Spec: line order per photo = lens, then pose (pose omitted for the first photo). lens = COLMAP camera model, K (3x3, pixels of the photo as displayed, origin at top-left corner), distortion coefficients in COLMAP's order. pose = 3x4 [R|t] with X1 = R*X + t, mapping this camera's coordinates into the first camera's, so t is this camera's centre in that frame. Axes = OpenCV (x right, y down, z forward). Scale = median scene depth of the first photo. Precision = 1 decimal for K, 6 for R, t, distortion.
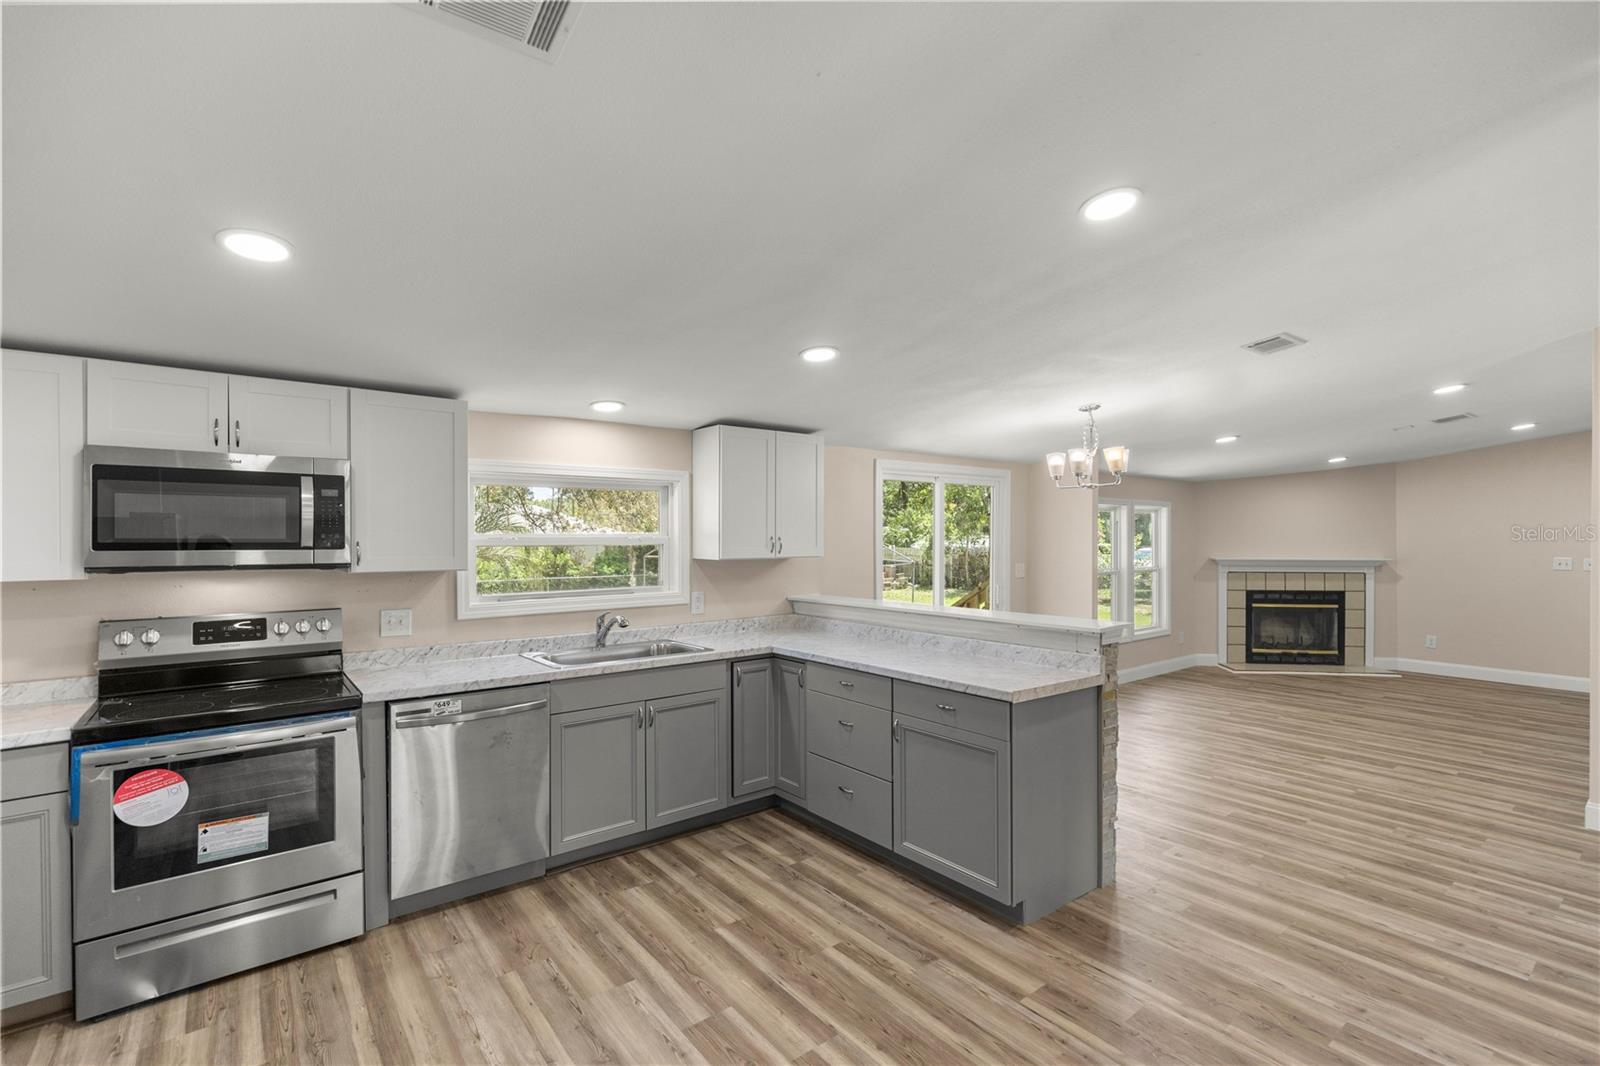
lens RADIAL K [[728.3, 0, 817.4], [0, 728.3, 537.0], [0, 0, 1]] dist [0.013973, -0.003106]
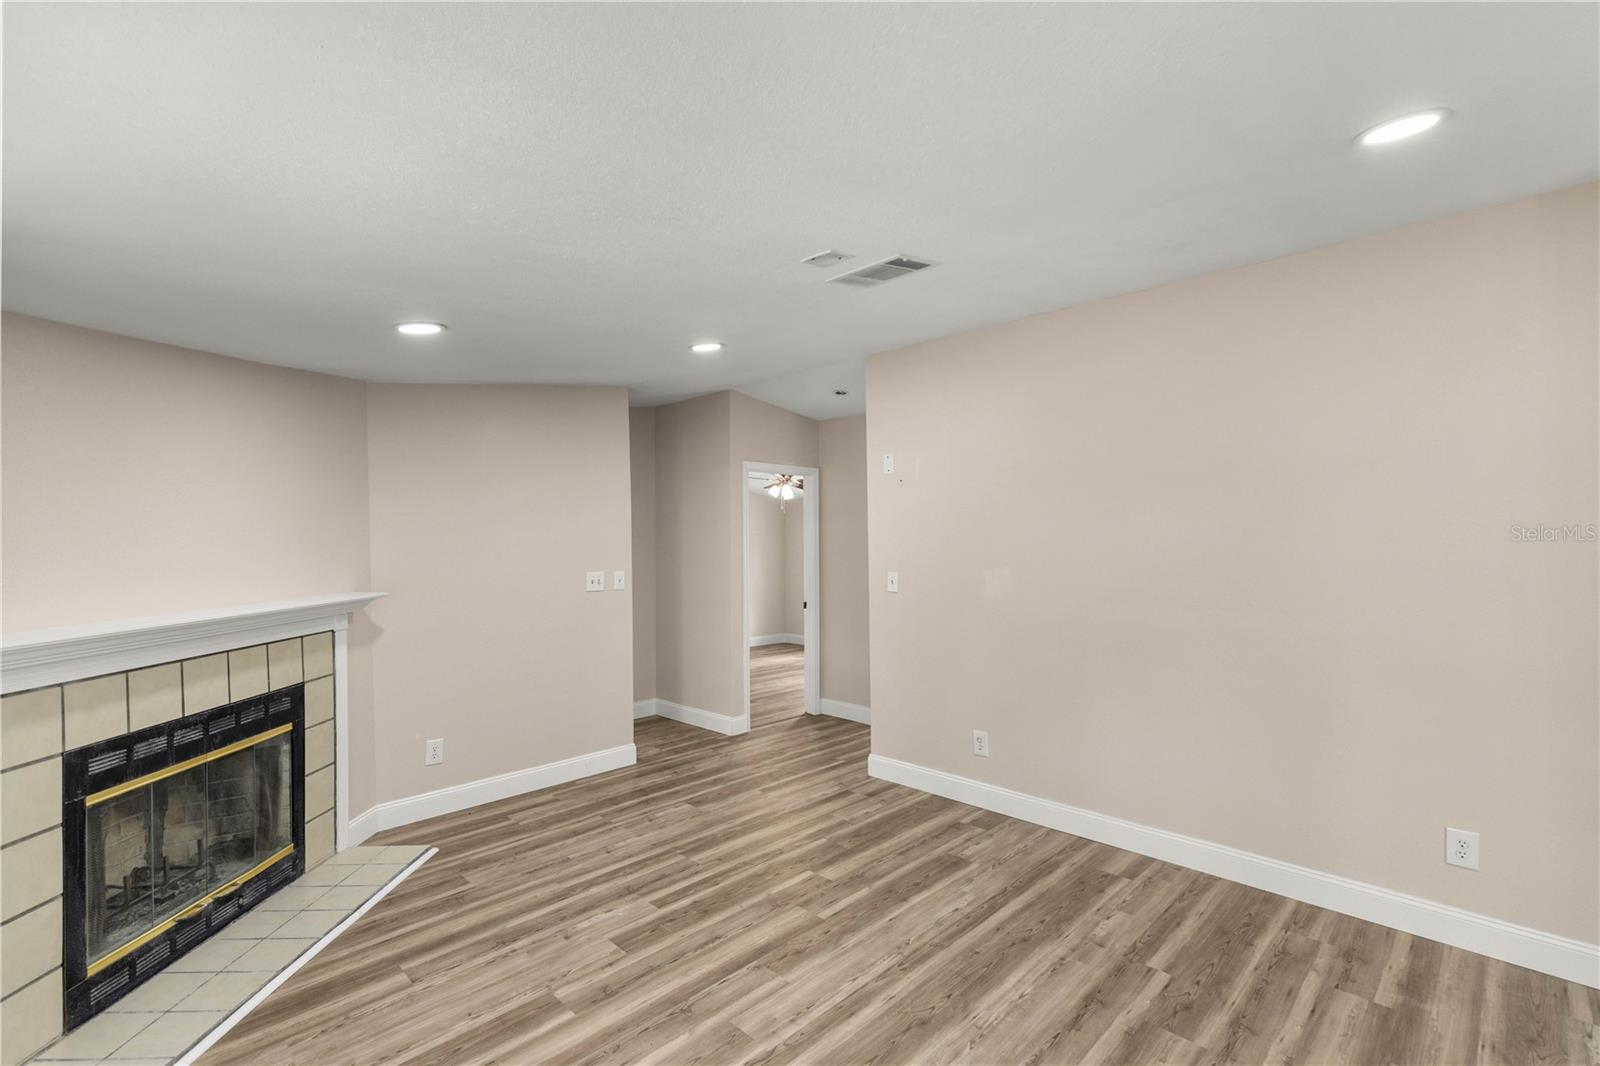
lens RADIAL K [[728.3, 0, 787.0], [0, 728.3, 523.8], [0, 0, 1]] dist [0.013973, -0.003106]
pose [[-0.092865, 0.018125, 0.995514, 0.754595], [0.014135, 0.999758, -0.016884, -0.003821], [-0.995578, 0.012504, -0.093098, 1.941480]]
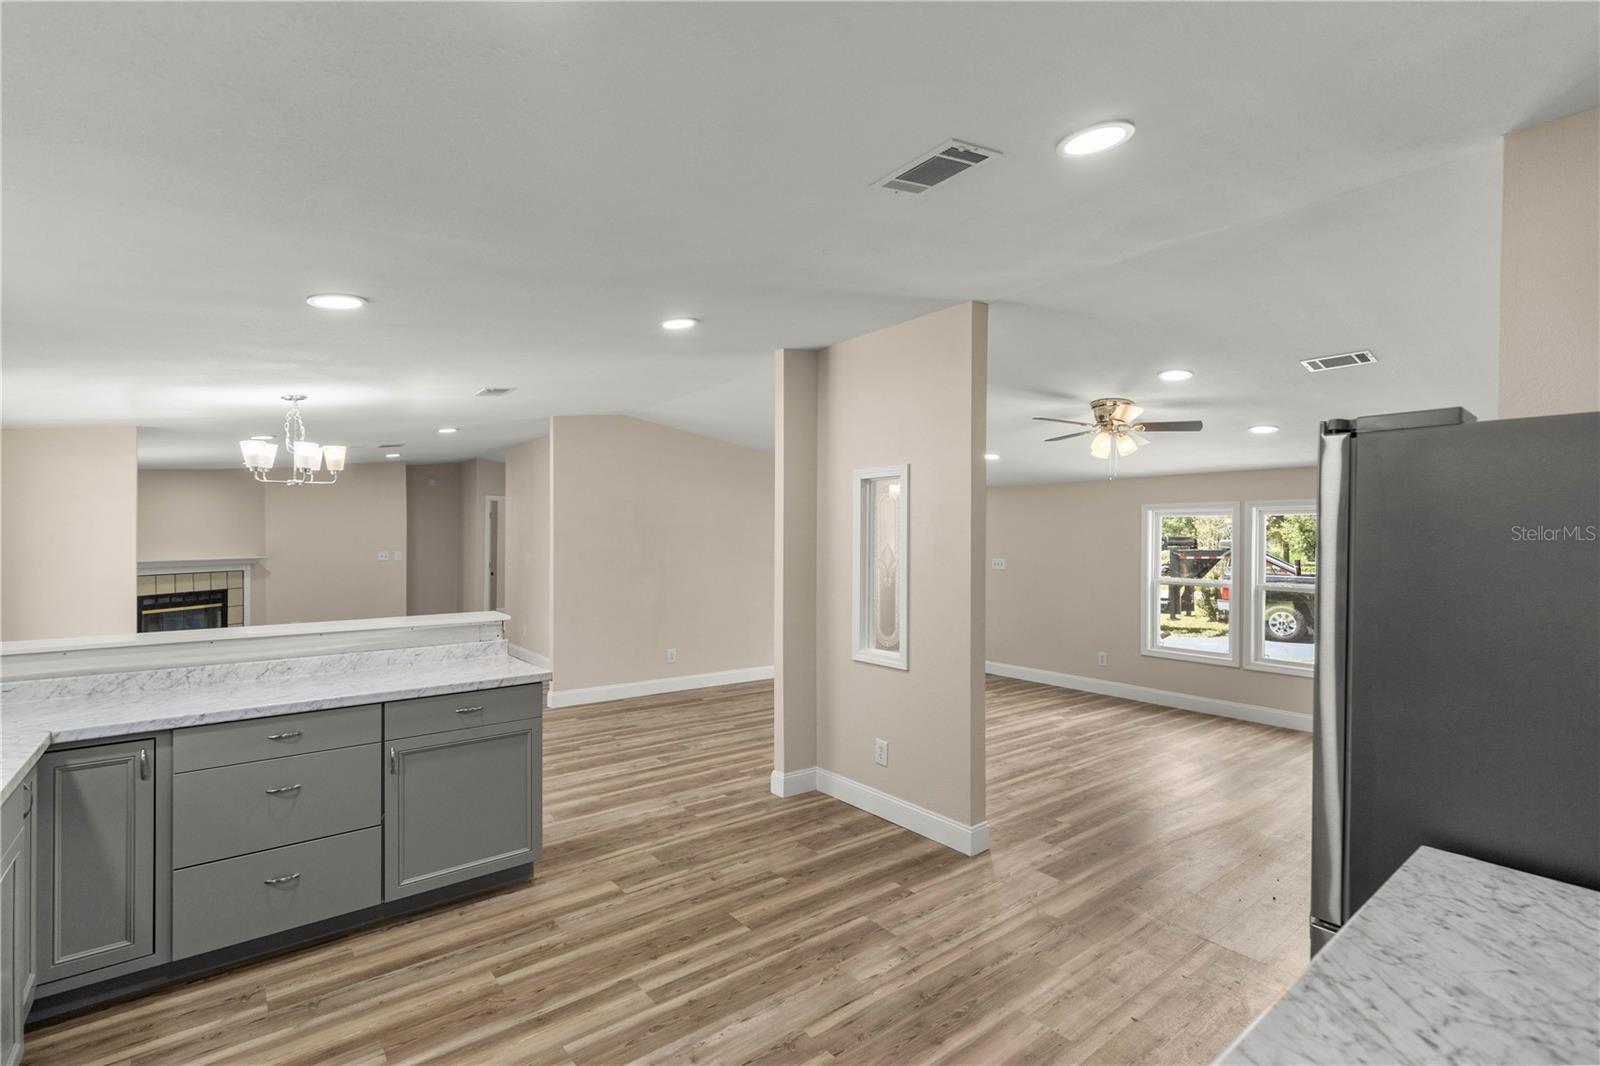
lens RADIAL K [[728.3, 0, 774.9], [0, 728.3, 541.1], [0, 0, 1]] dist [0.013973, -0.003106]
pose [[0.035961, -0.007066, 0.999328, -0.709771], [-0.000649, 0.999975, 0.007094, -0.004232], [-0.999353, -0.000903, 0.035956, 0.481078]]
